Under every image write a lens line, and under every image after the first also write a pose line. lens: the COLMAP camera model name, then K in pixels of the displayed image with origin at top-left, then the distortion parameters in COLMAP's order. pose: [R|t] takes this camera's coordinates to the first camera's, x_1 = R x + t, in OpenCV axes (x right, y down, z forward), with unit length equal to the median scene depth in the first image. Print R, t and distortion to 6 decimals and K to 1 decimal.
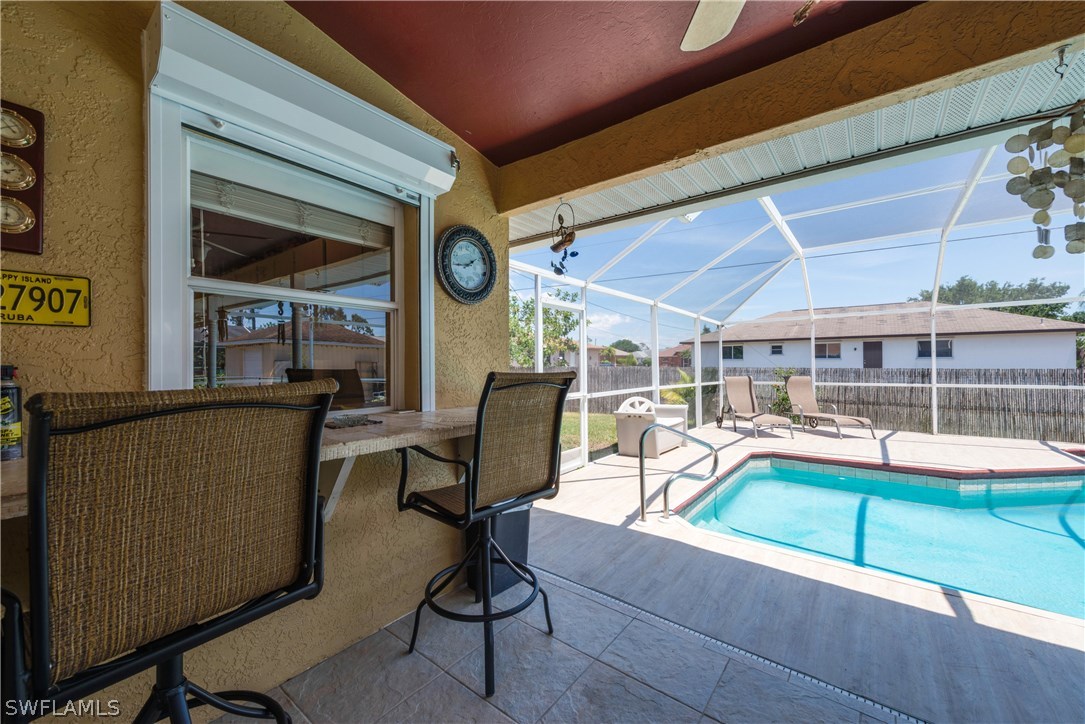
lens RADIAL K [[422.1, 0, 542.4], [0, 422.1, 363.3], [0, 0, 1]] dist [0.017368, -0.005998]
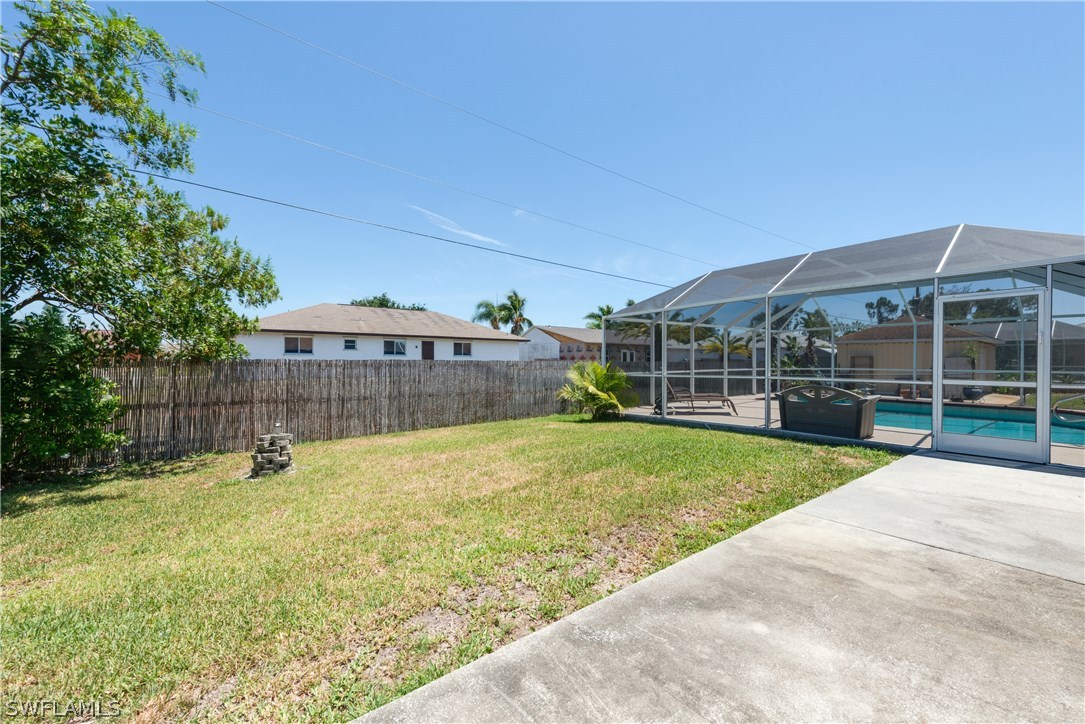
lens RADIAL K [[422.1, 0, 542.4], [0, 422.1, 363.3], [0, 0, 1]] dist [0.017368, -0.005998]
pose [[0.253550, -0.001618, 0.967321, -0.733933], [-0.003320, 0.999991, 0.002543, 0.018305], [-0.967317, -0.003856, 0.253542, 1.044320]]
